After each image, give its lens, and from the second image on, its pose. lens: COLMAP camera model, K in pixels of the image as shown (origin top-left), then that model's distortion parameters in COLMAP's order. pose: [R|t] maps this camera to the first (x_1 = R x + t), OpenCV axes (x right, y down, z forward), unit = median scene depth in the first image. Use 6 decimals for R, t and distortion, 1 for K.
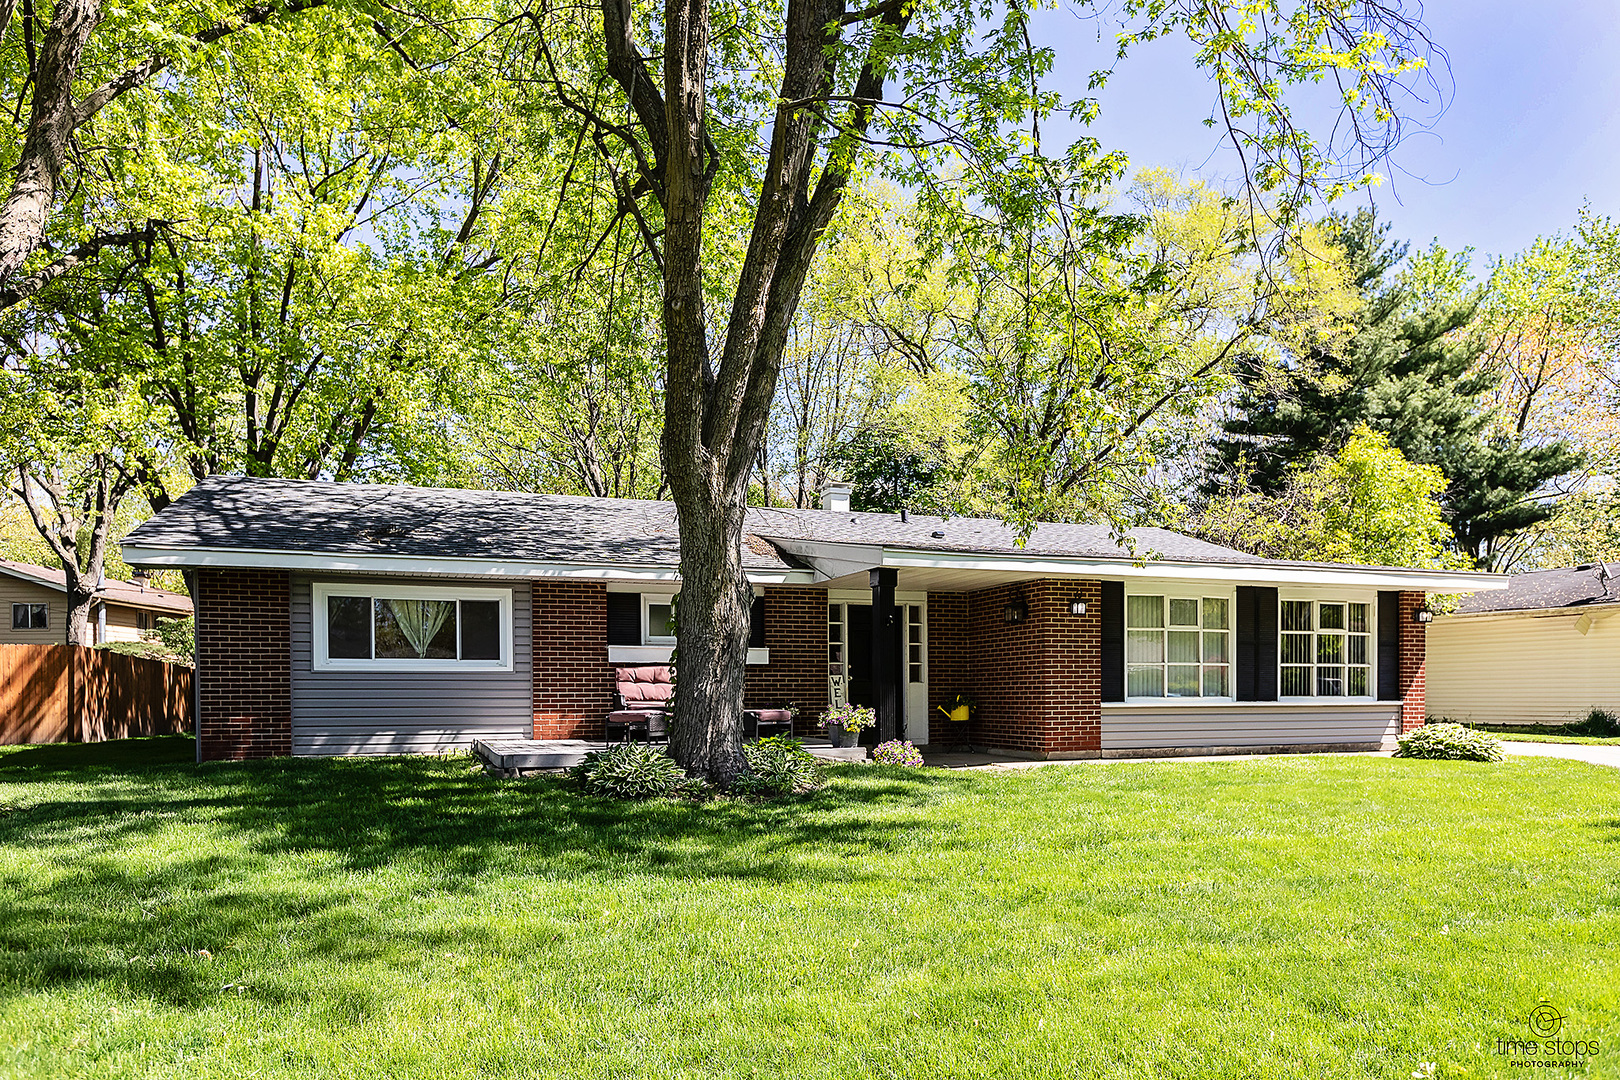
lens RADIAL K [[1049.2, 0, 810.1], [0, 1049.2, 542.8], [0, 0, 1]] dist [-0.004106, -0.001202]
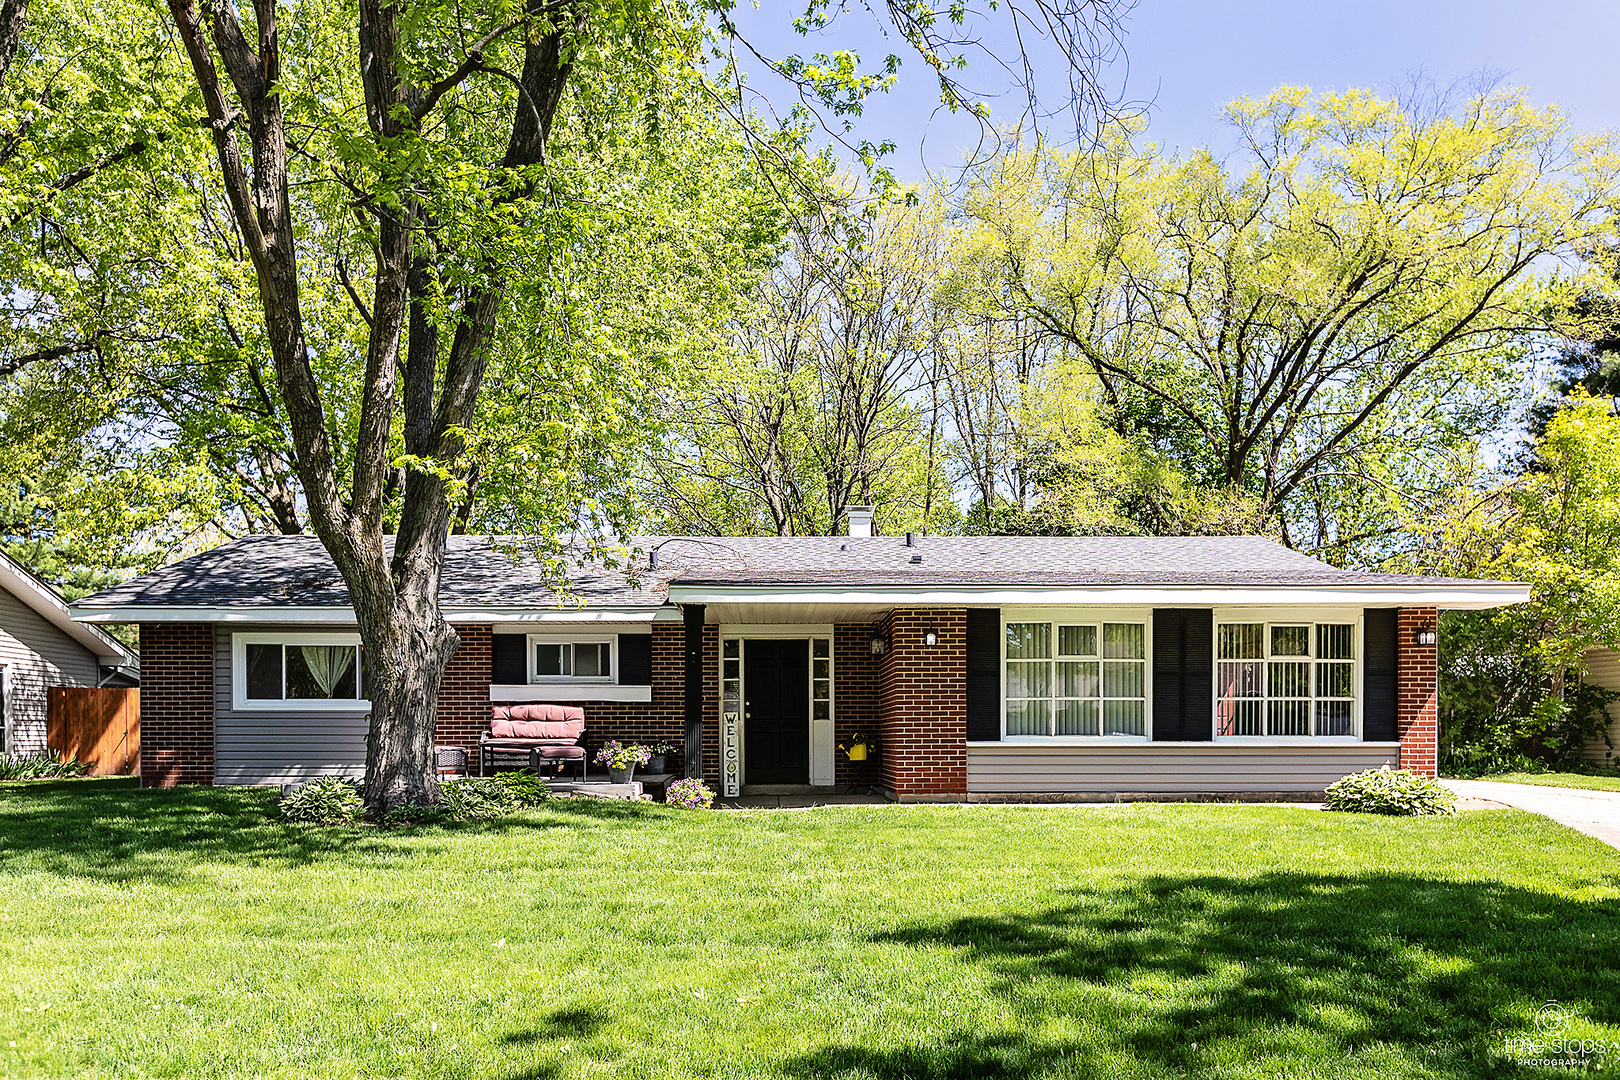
lens RADIAL K [[1188.9, 0, 809.5], [0, 1188.9, 539.0], [0, 0, 1]] dist [-0.001118, 0.001071]
pose [[0.950391, -0.048339, -0.307278, 0.471558], [0.042471, 0.998766, -0.025761, -0.003525], [0.308144, 0.011432, 0.951271, -0.033314]]
